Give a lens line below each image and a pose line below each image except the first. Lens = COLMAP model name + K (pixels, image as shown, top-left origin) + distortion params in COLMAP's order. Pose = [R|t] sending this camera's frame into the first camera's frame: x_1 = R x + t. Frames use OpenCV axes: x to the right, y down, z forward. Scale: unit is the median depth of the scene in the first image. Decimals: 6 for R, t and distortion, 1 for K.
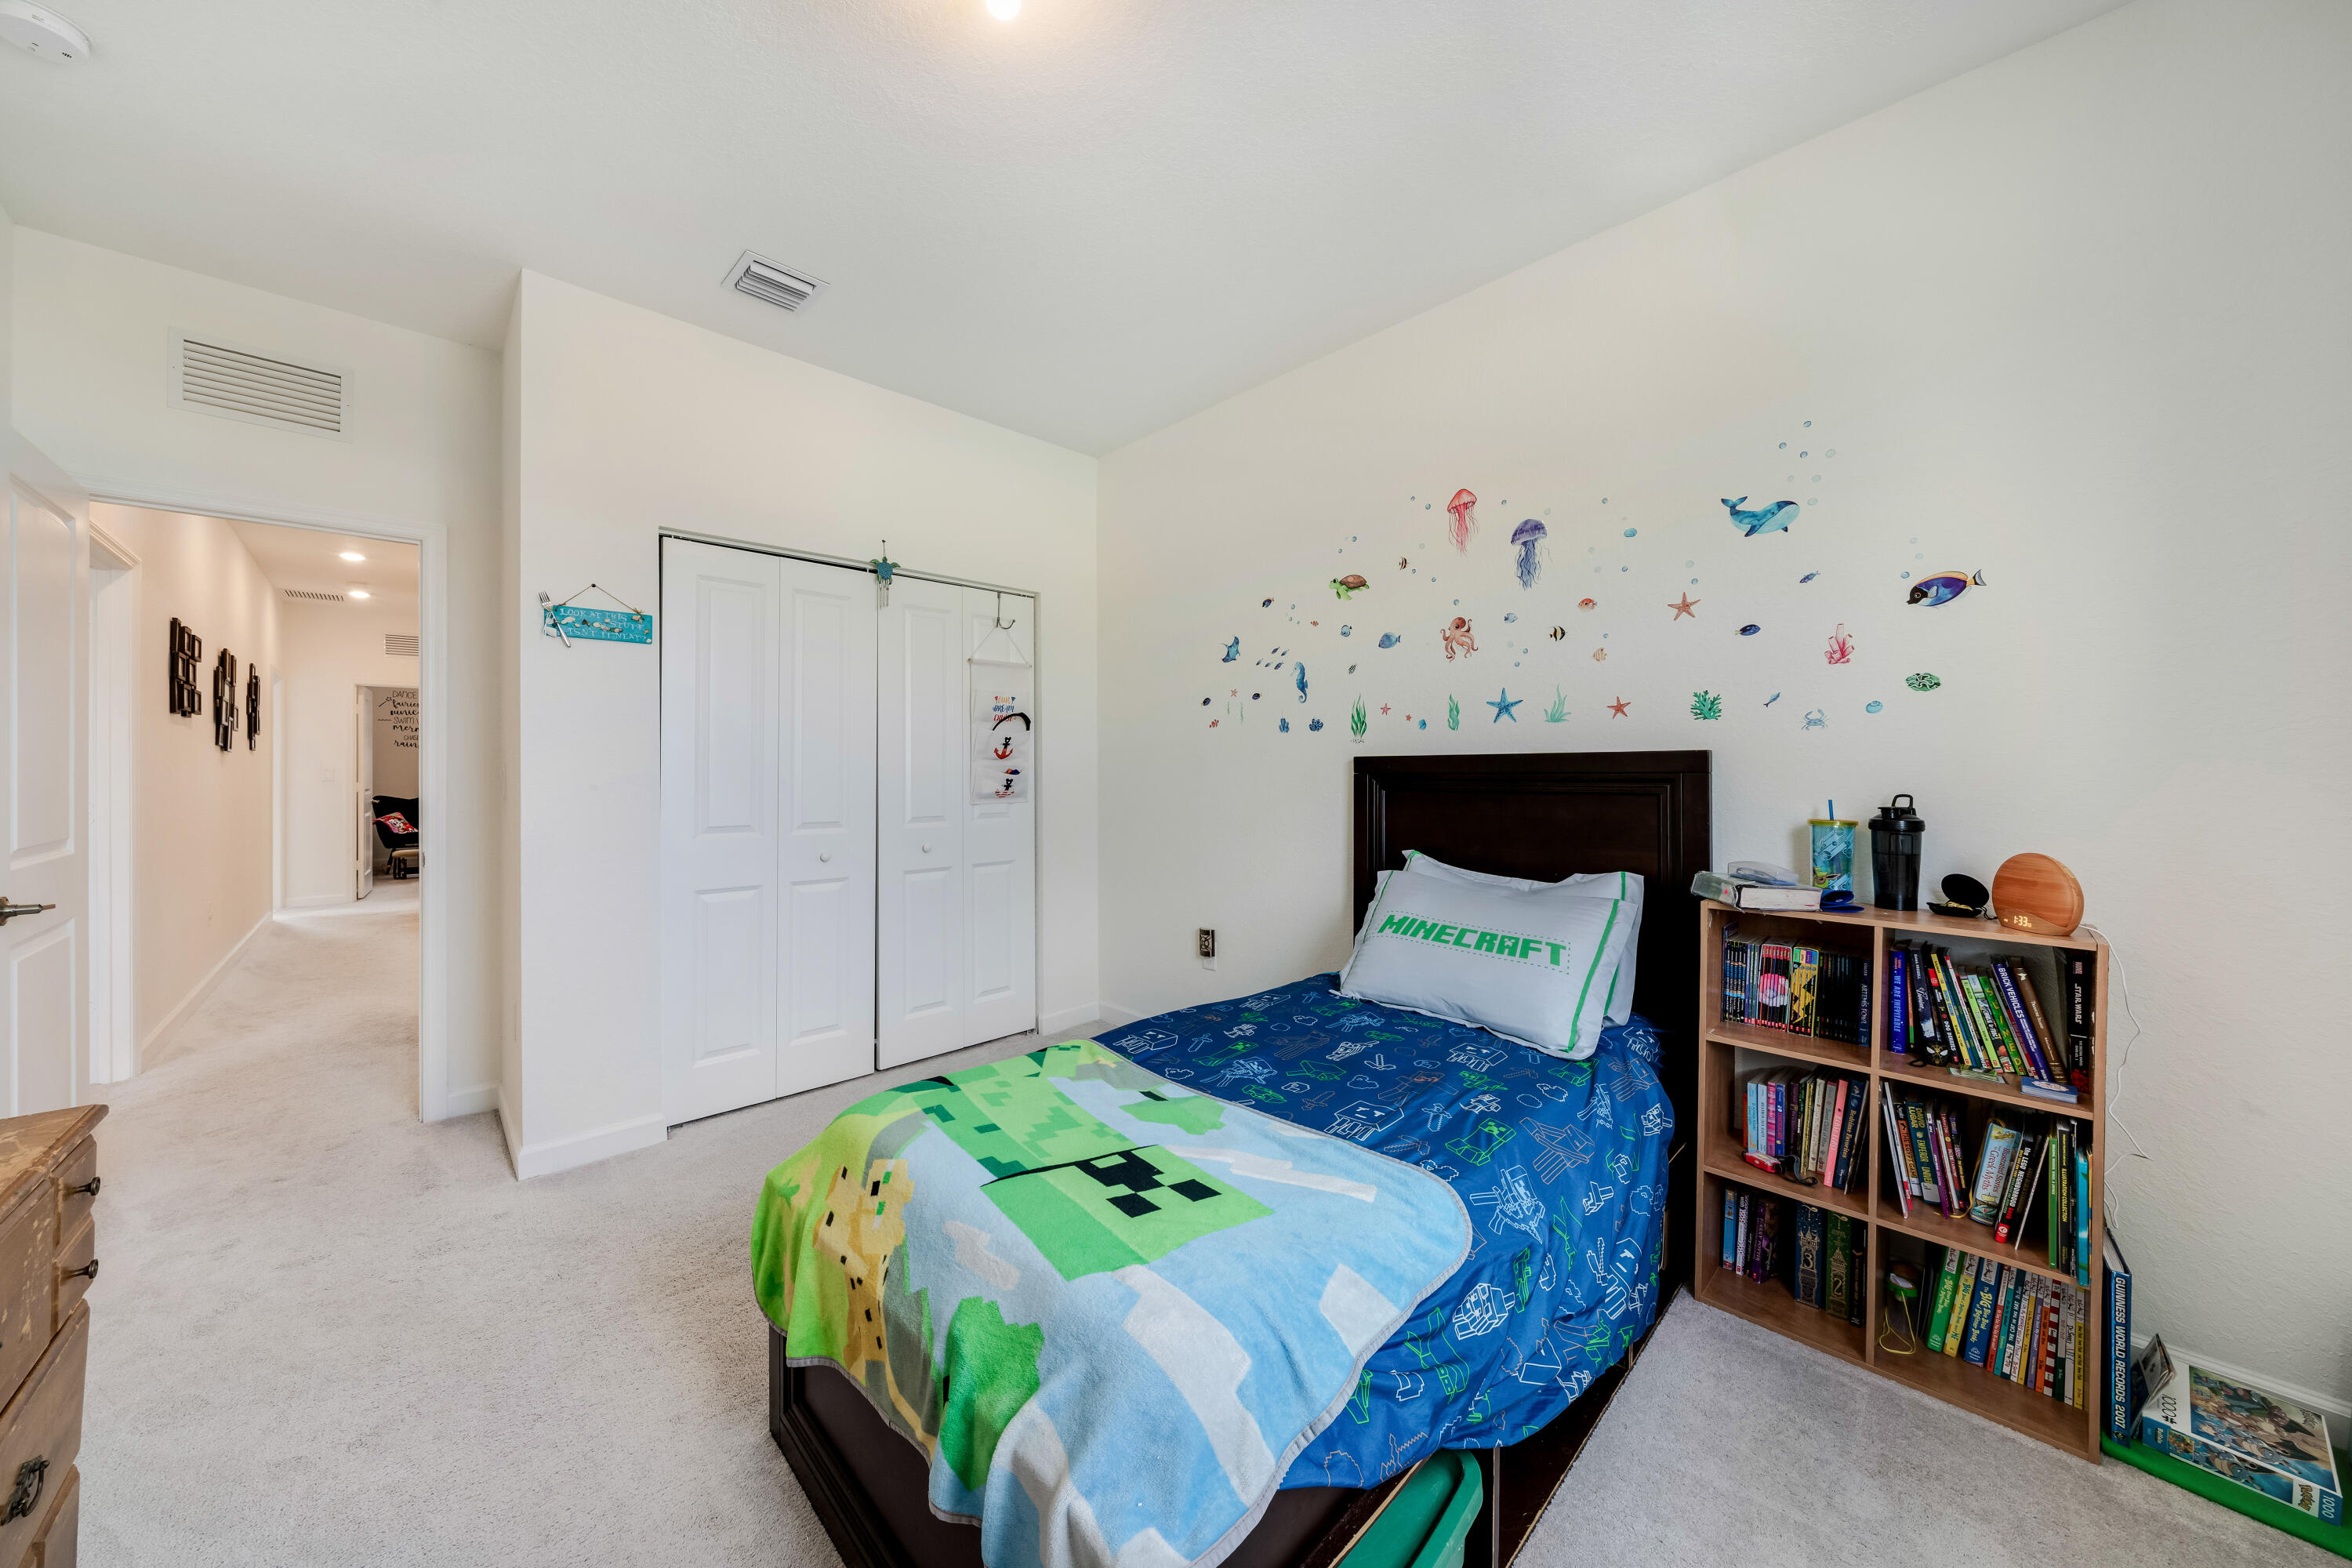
lens RADIAL K [[803.3, 0, 1171.0], [0, 803.3, 773.9], [0, 0, 1]] dist [-0.008321, 0.000524]
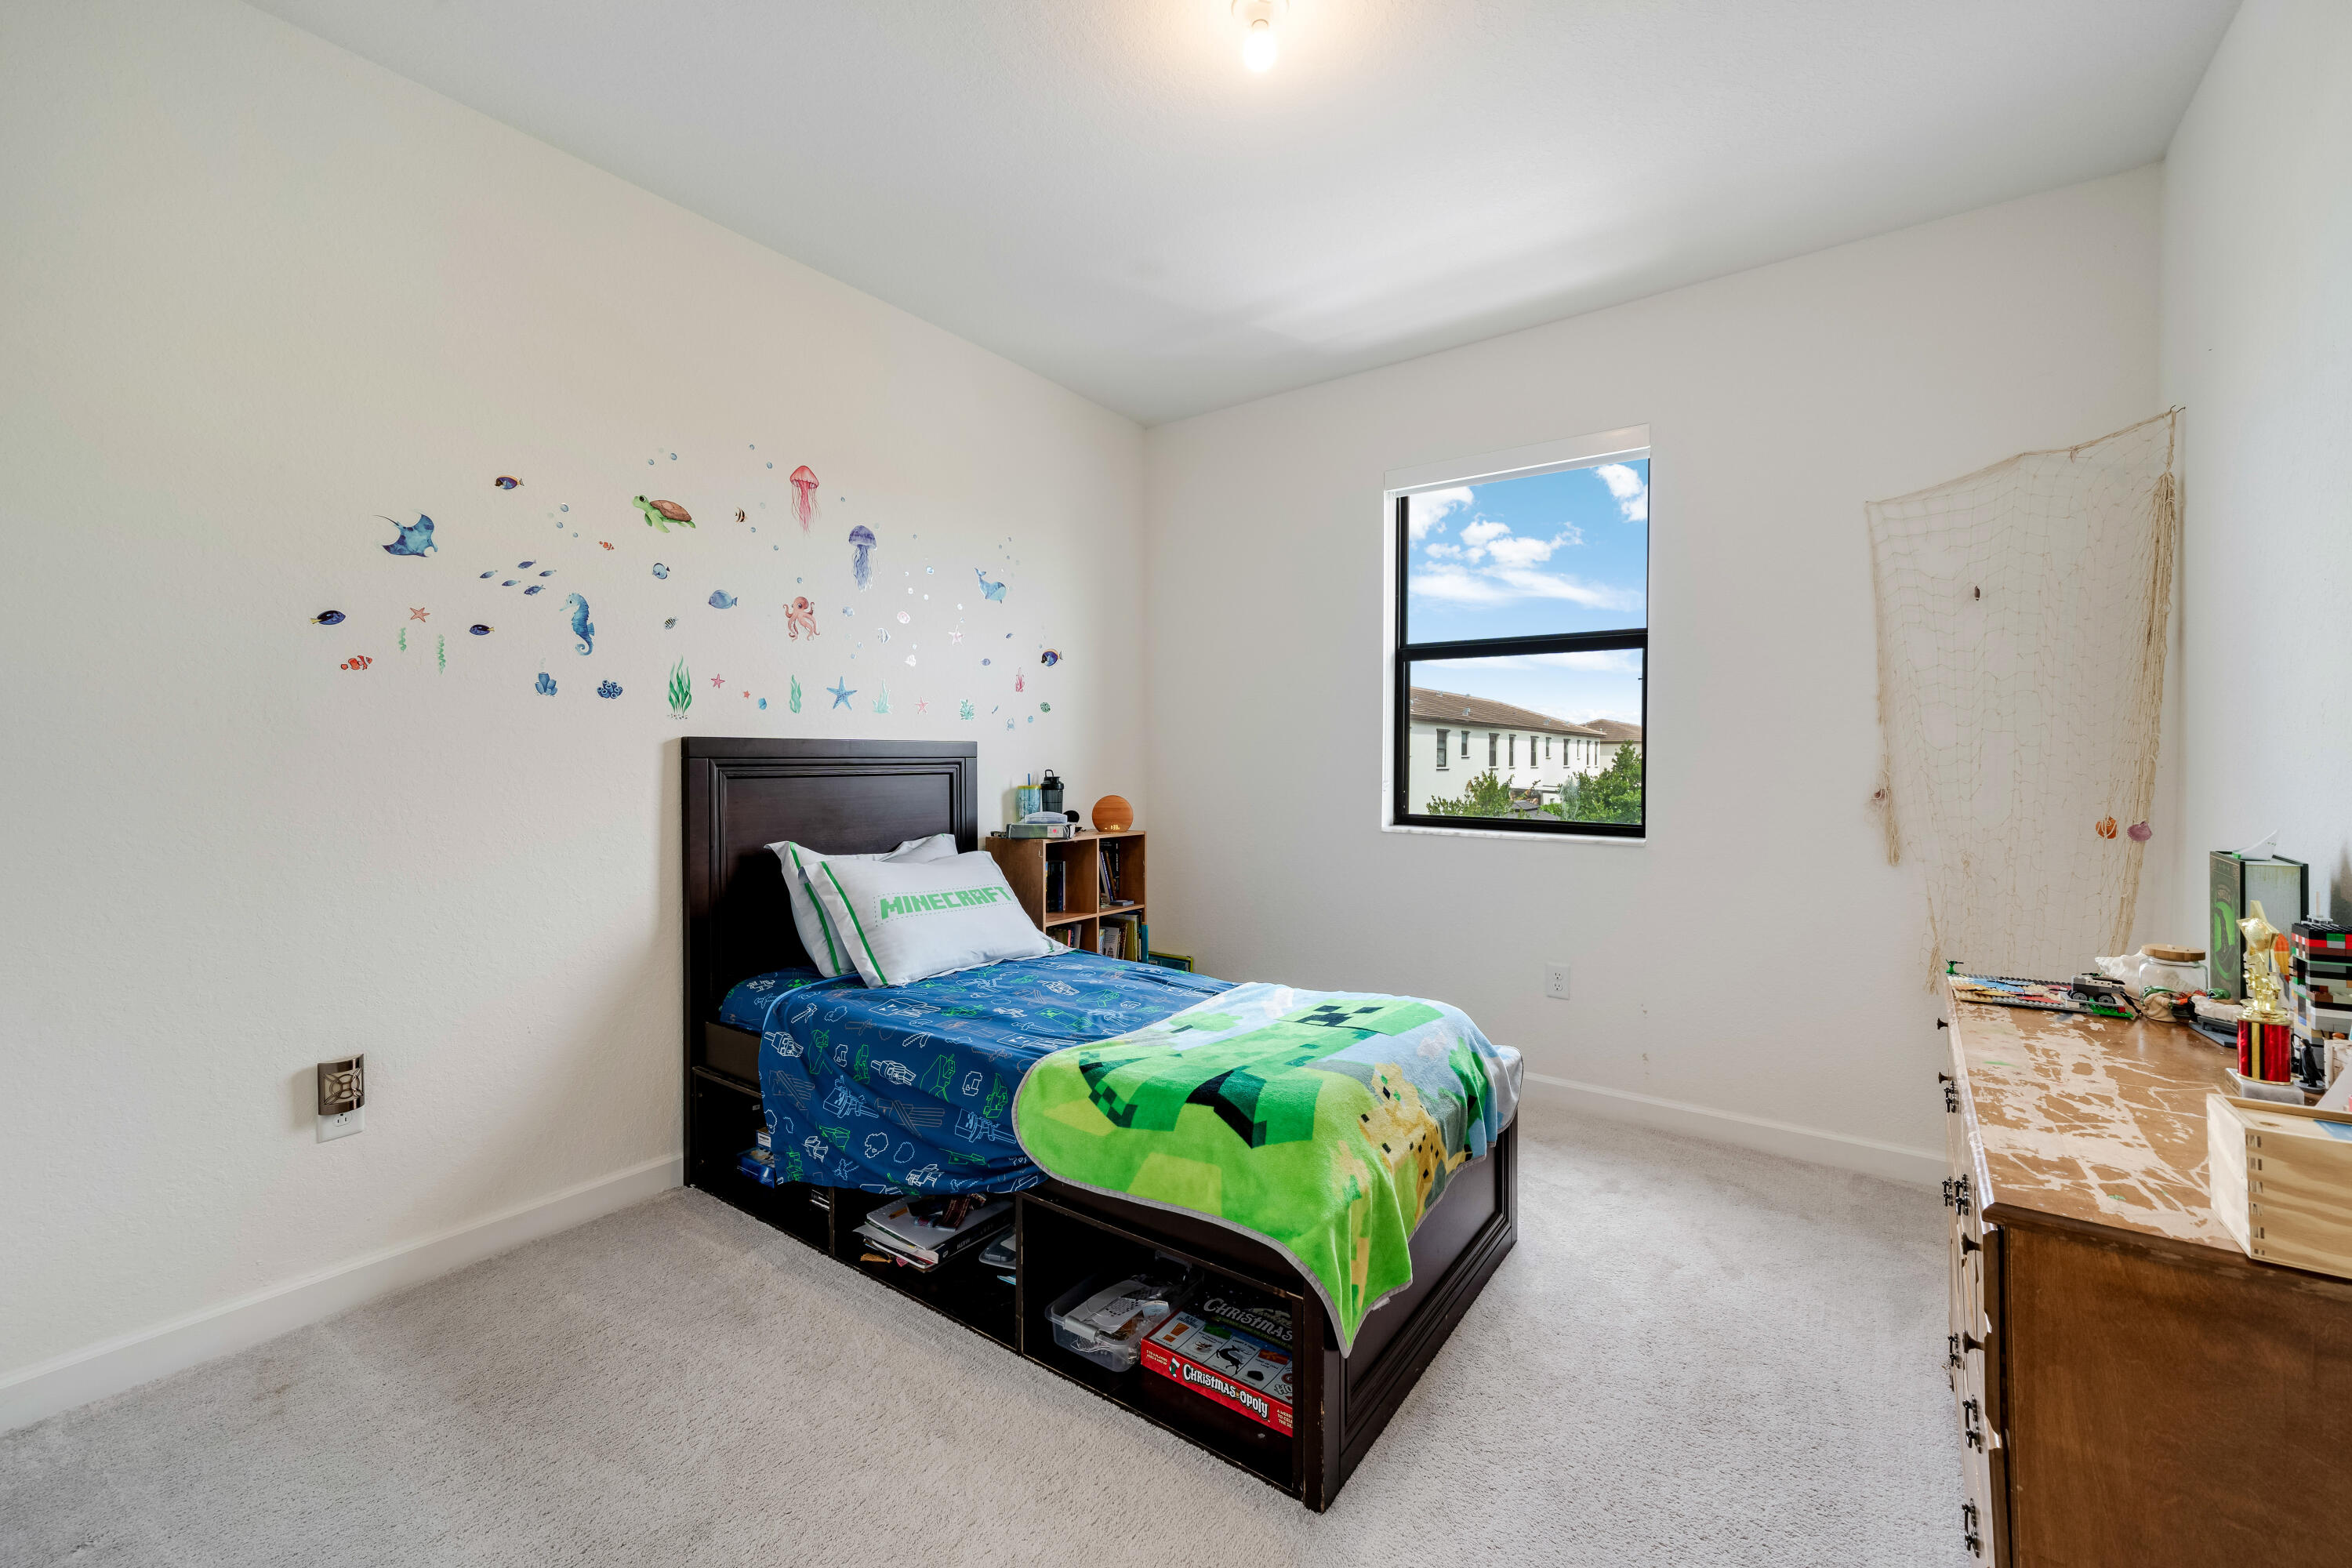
lens RADIAL K [[915.3, 0, 1174.0], [0, 915.3, 773.7], [0, 0, 1]] dist [-0.004139, 0.000699]
pose [[-0.169202, -0.016336, 0.985446, -0.813544], [0.002179, 0.999854, 0.016949, 0.000819], [-0.985579, 0.005015, -0.169142, 0.748609]]
